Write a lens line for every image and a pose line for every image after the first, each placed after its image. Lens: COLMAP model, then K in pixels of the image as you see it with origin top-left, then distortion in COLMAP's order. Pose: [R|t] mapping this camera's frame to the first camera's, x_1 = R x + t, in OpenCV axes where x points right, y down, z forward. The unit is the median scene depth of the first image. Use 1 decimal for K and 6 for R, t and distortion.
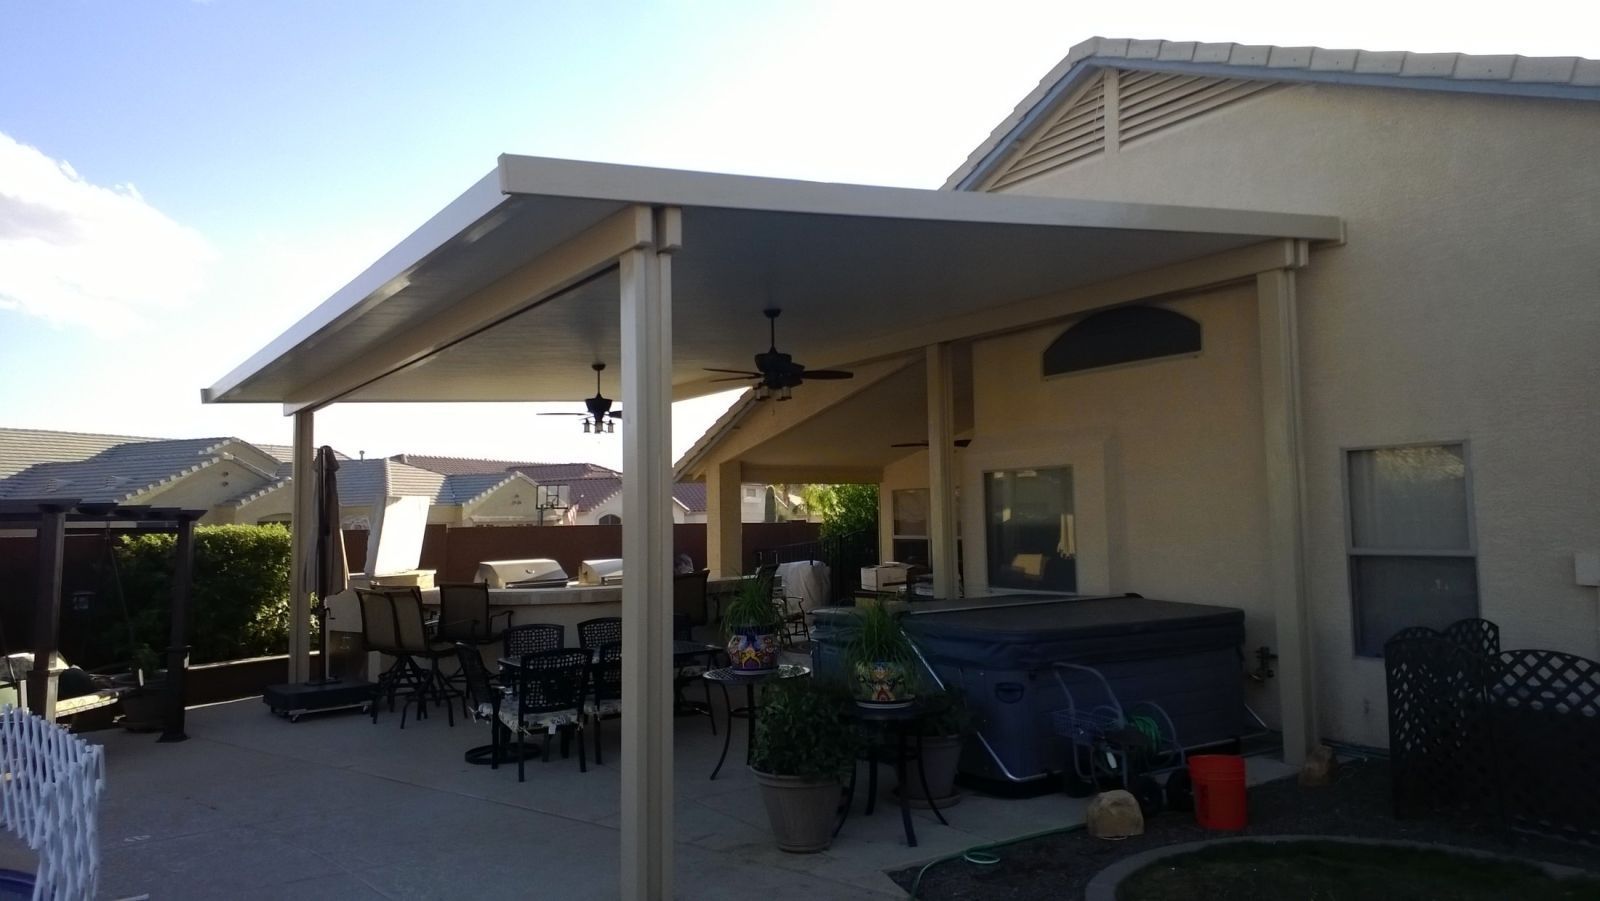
lens RADIAL K [[1091.1, 0, 800.0], [0, 1091.1, 450.5], [0, 0, 1]] dist [0.110400, -0.051091]
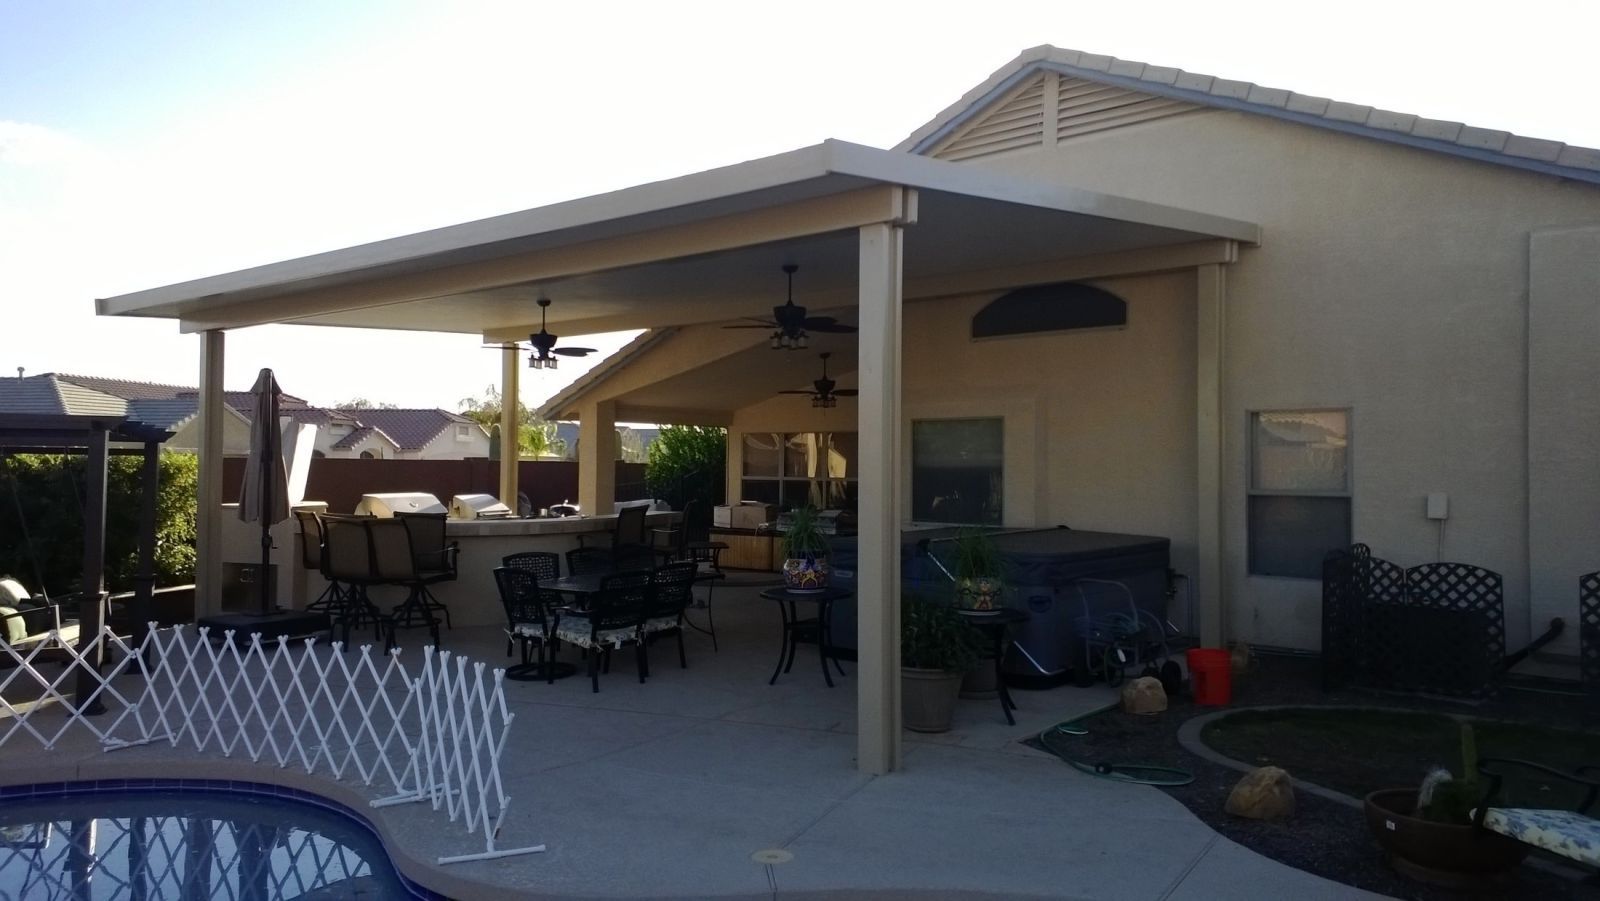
lens RADIAL K [[1091.1, 0, 800.0], [0, 1091.1, 450.5], [0, 0, 1]] dist [0.110400, -0.051091]
pose [[0.964071, 0.025754, 0.264393, -0.304678], [-0.039249, 0.998175, 0.045886, 0.005059], [-0.262729, -0.054614, 0.963323, -0.065872]]
